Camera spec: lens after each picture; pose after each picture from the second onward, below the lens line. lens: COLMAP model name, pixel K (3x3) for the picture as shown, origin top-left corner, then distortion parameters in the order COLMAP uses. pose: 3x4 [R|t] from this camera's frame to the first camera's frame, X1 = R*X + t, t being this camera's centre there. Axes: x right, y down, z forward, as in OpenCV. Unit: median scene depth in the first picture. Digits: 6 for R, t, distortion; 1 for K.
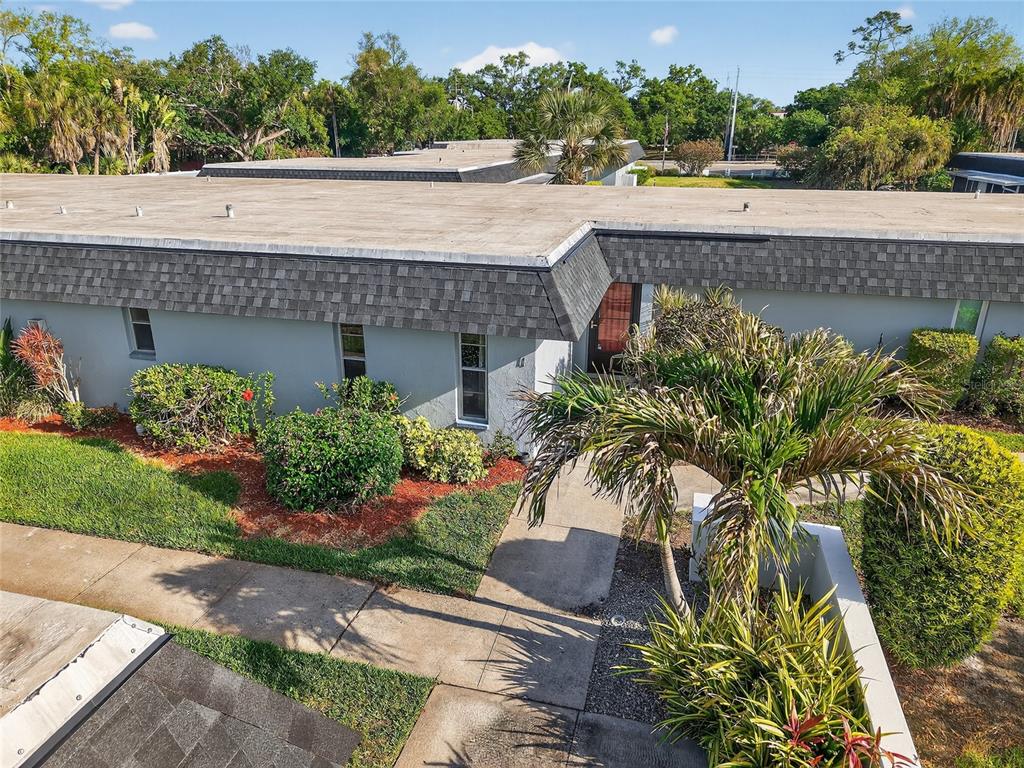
lens RADIAL K [[692.0, 0, 516.8], [0, 692.0, 386.5], [0, 0, 1]] dist [0.034805, -0.038836]
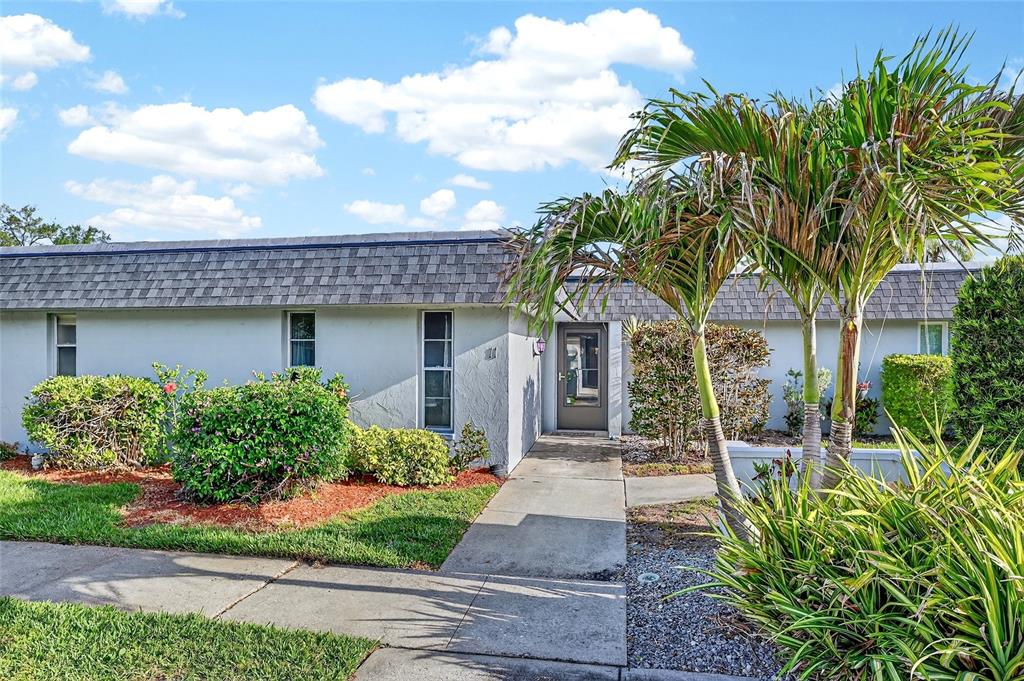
lens RADIAL K [[619.7, 0, 513.9], [0, 619.7, 339.9], [0, 0, 1]] dist [-0.002280, 0.001797]
pose [[0.997552, -0.003884, 0.069820, -0.021974], [0.027965, 0.937296, -0.347412, 0.234266], [-0.064093, 0.348514, 0.935110, 0.253077]]
